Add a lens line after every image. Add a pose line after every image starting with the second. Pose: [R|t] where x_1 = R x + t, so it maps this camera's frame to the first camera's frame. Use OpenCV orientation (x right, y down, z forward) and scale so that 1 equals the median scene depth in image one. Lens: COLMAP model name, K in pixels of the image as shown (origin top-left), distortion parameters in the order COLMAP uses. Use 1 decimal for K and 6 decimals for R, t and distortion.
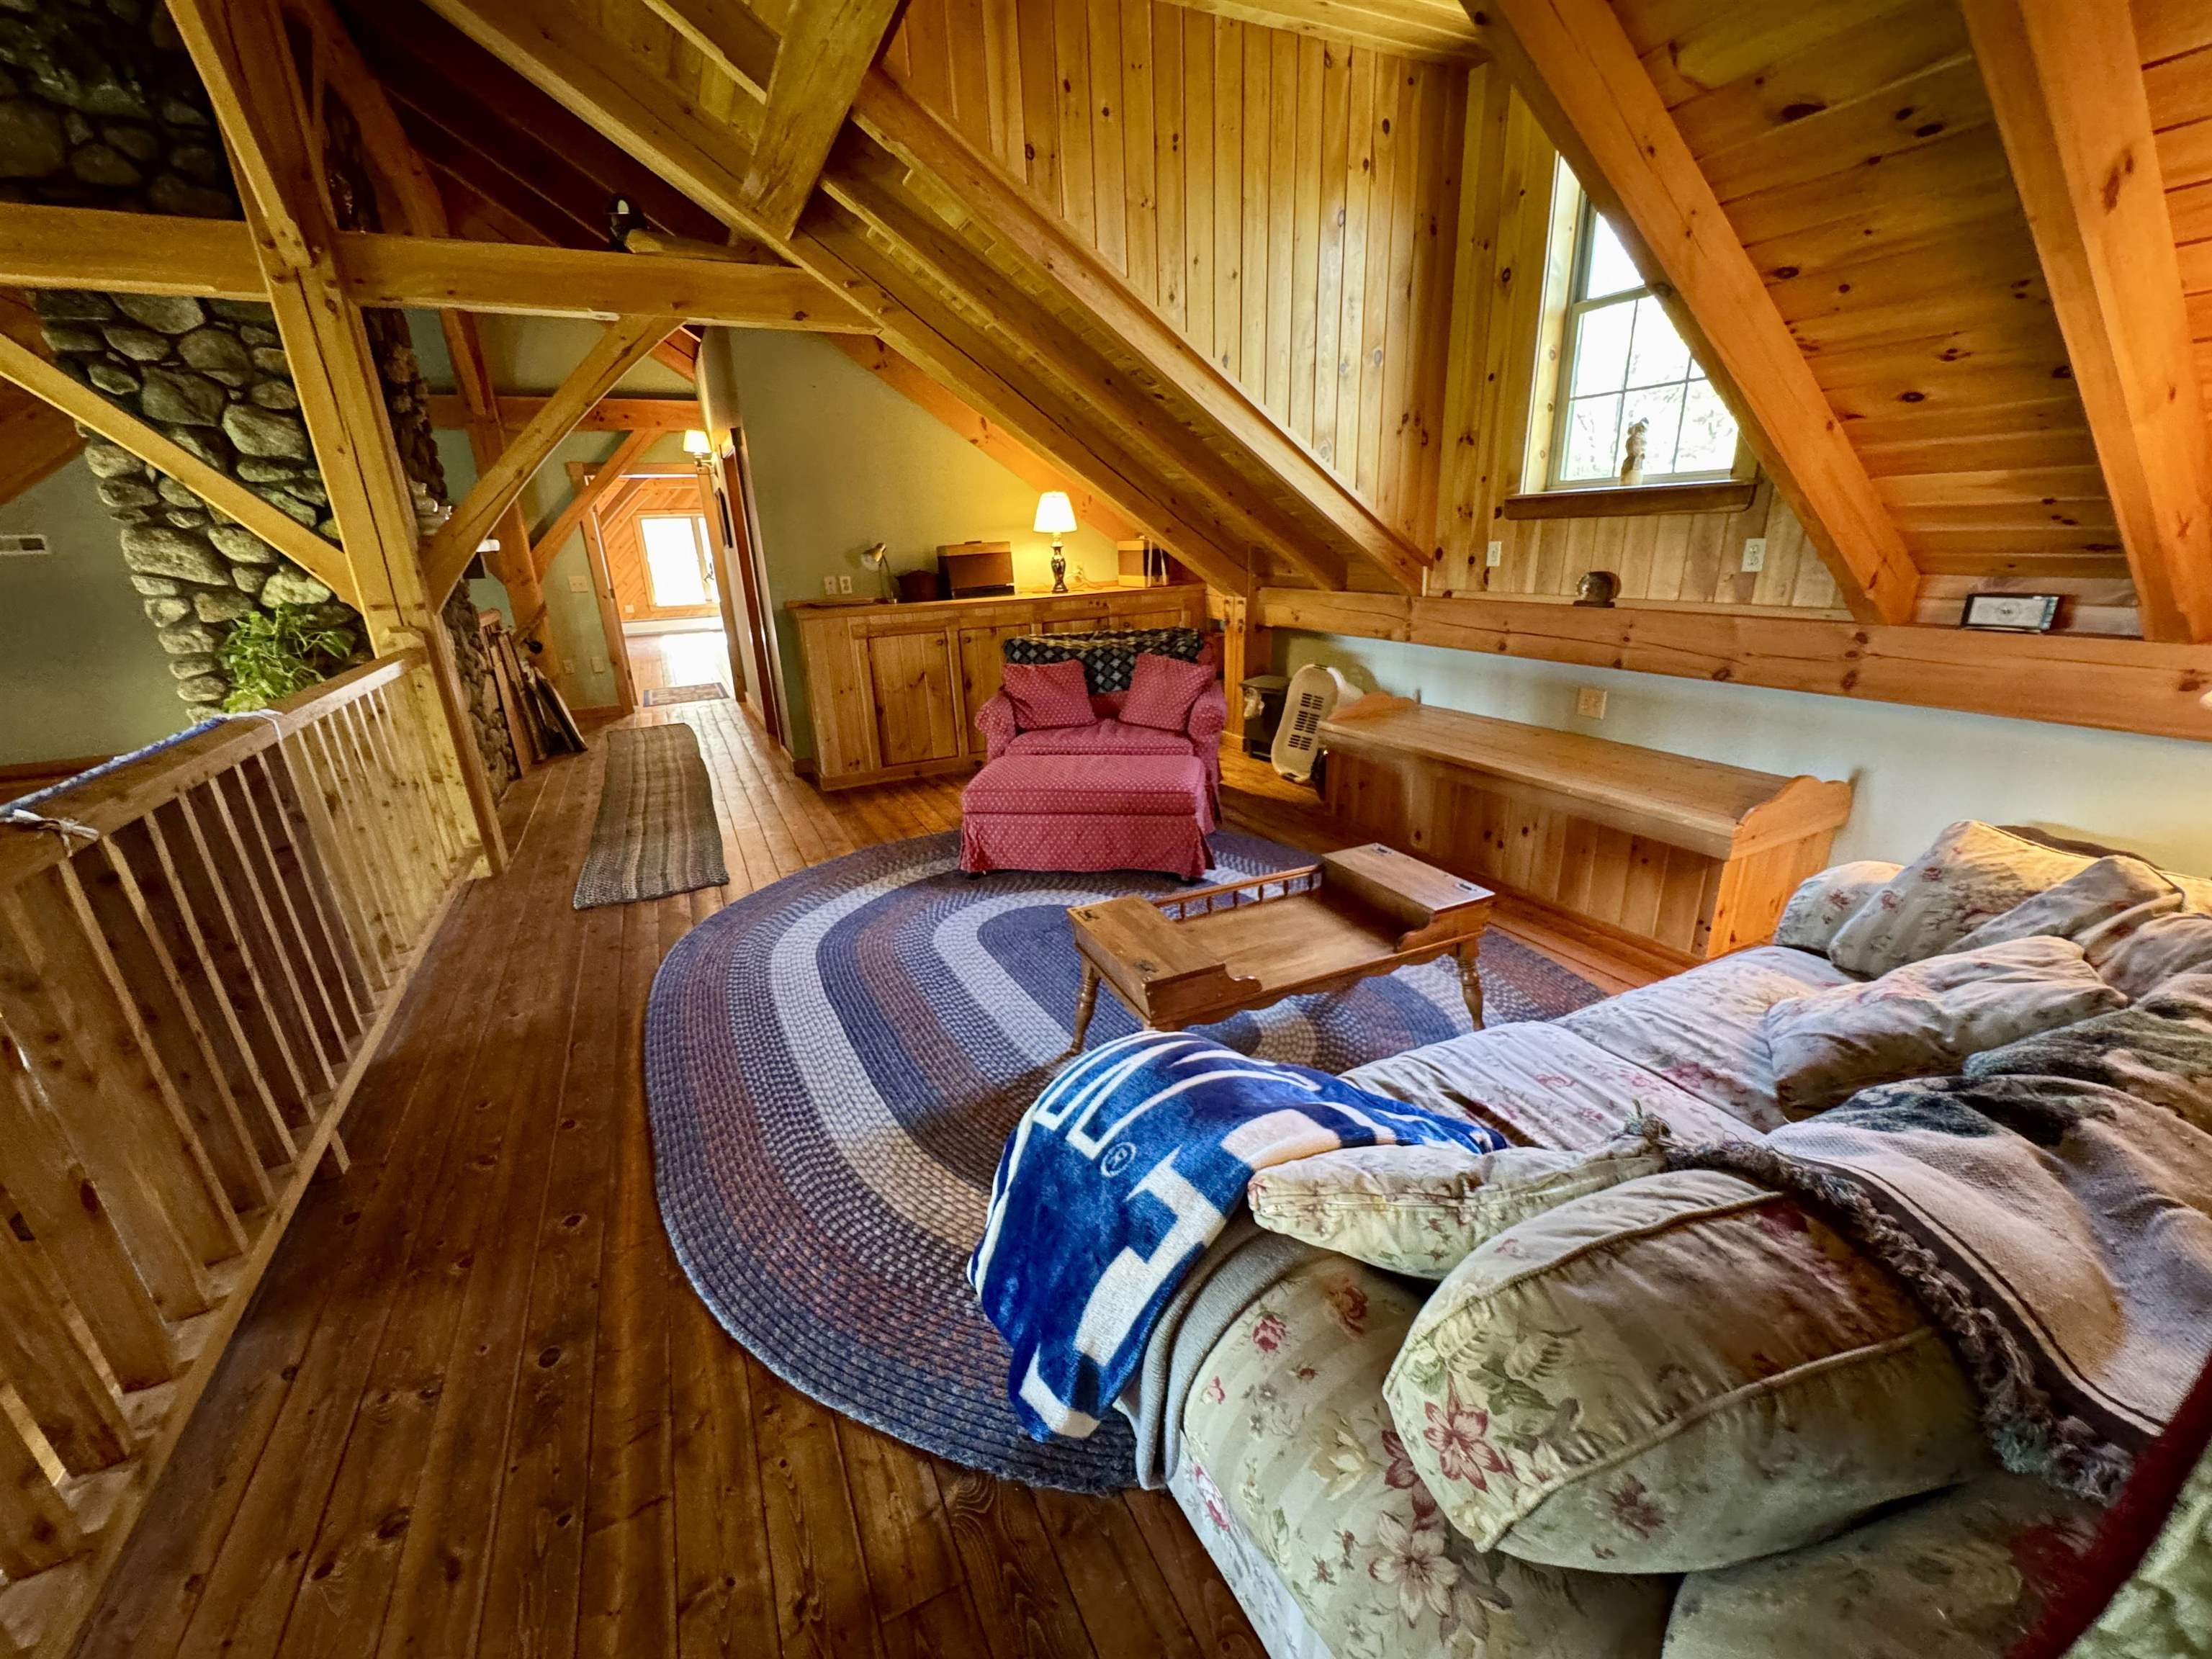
lens RADIAL K [[881.9, 0, 1111.7], [0, 881.9, 829.5], [0, 0, 1]] dist [-0.002738, 0.000257]
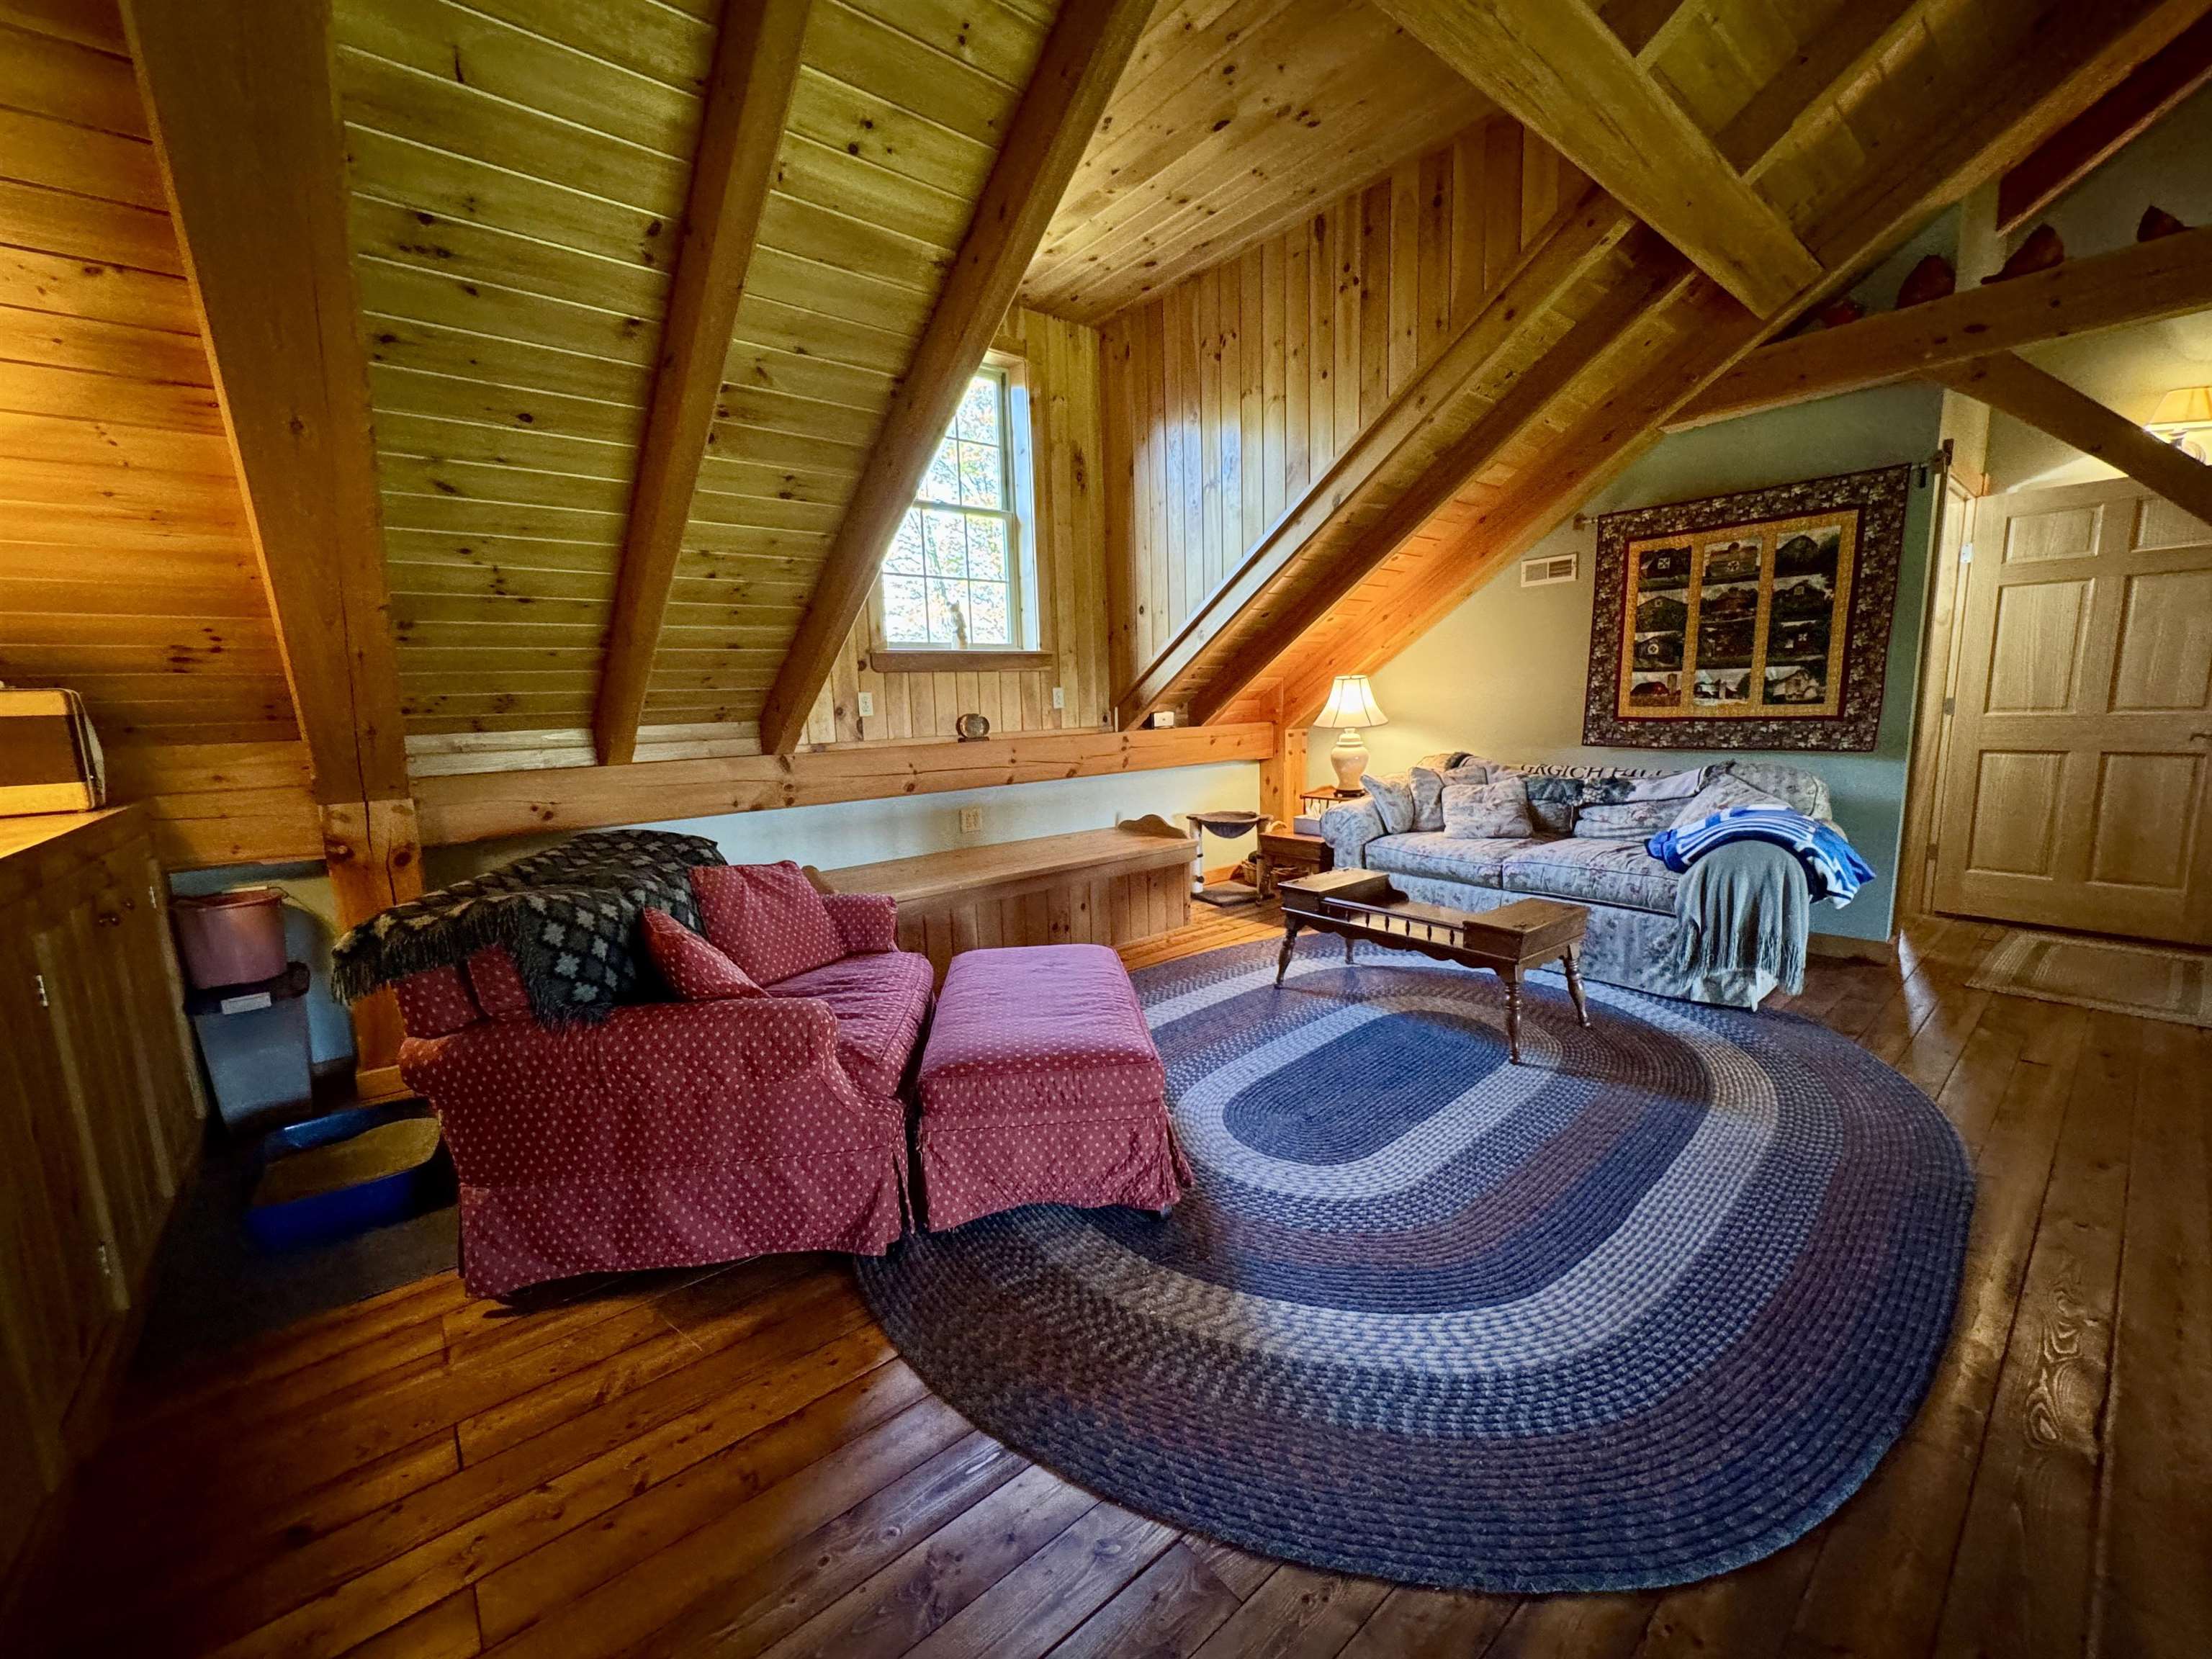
lens RADIAL K [[876.8, 0, 1110.0], [0, 876.8, 830.3], [0, 0, 1]] dist [-0.002329, -0.000223]
pose [[-0.227823, -0.102262, 0.968318, -0.685027], [0.348621, 0.919977, 0.179179, -0.288746], [-0.909154, 0.378397, -0.173941, 1.073042]]
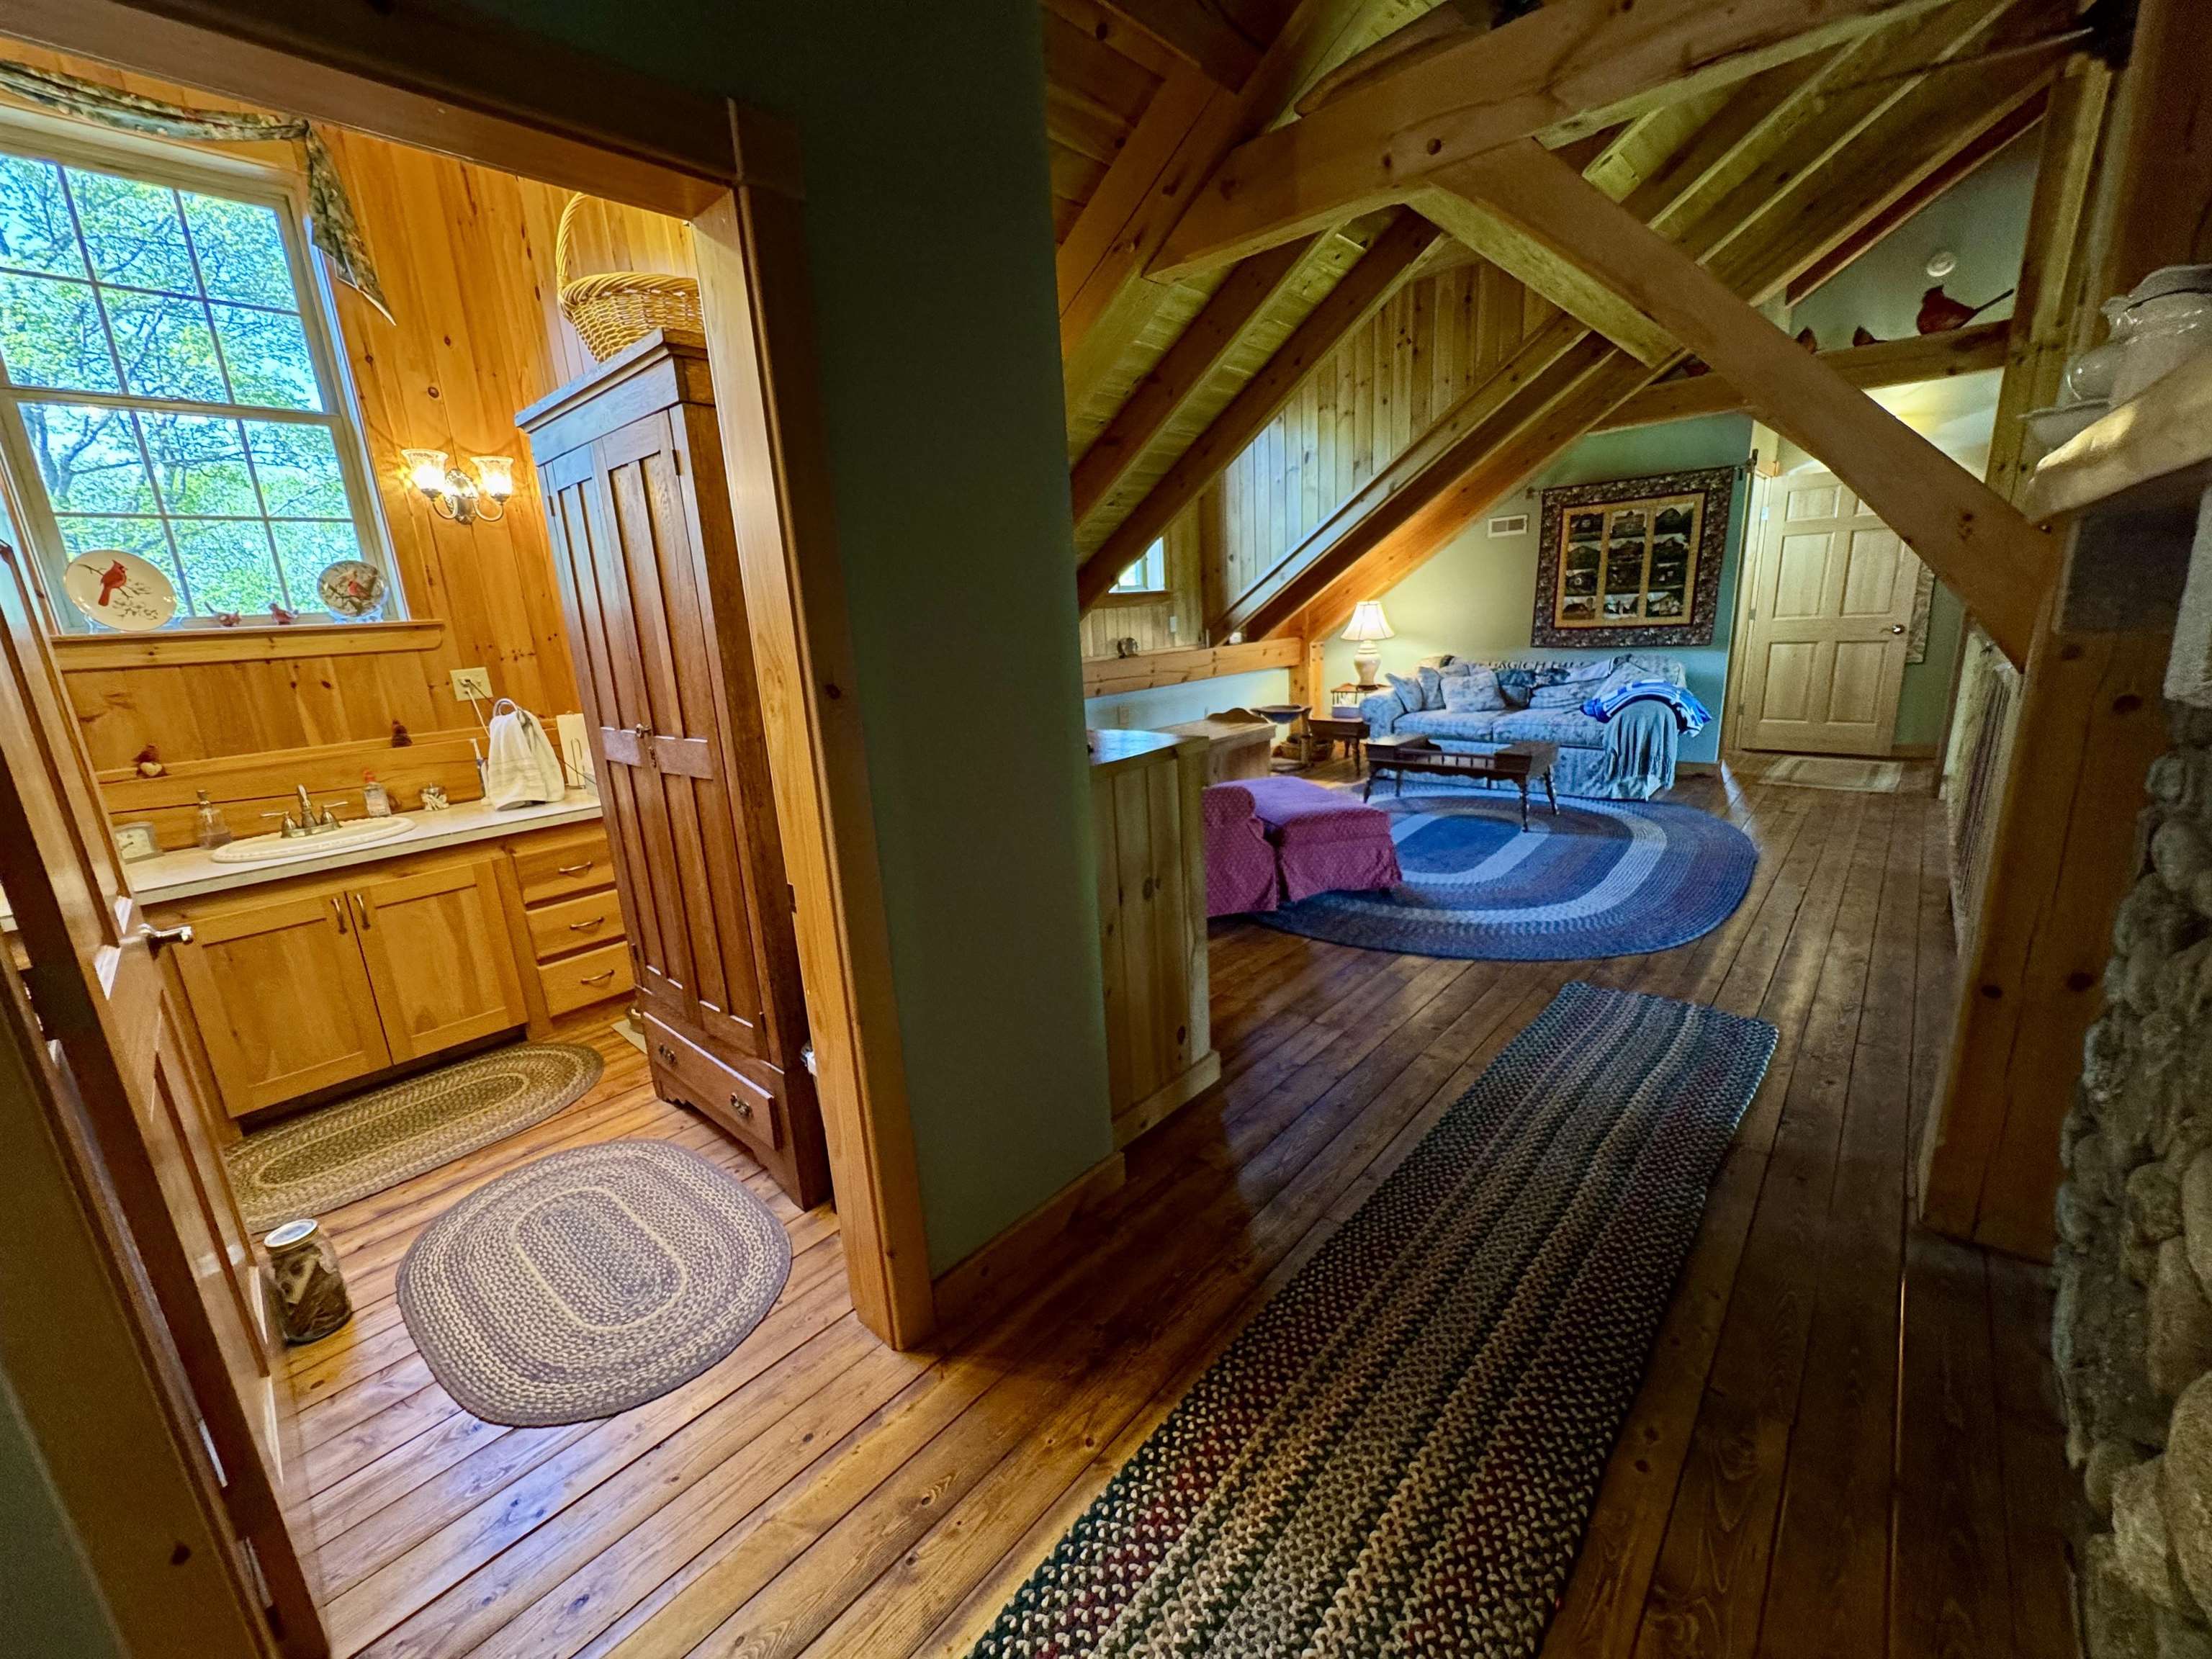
lens RADIAL K [[881.9, 0, 1111.7], [0, 881.9, 829.5], [0, 0, 1]] dist [-0.002738, 0.000257]
pose [[-0.363563, -0.171643, 0.915620, -1.059103], [0.362336, 0.879431, 0.308730, -0.495222], [-0.858216, 0.444005, -0.257537, 1.598895]]
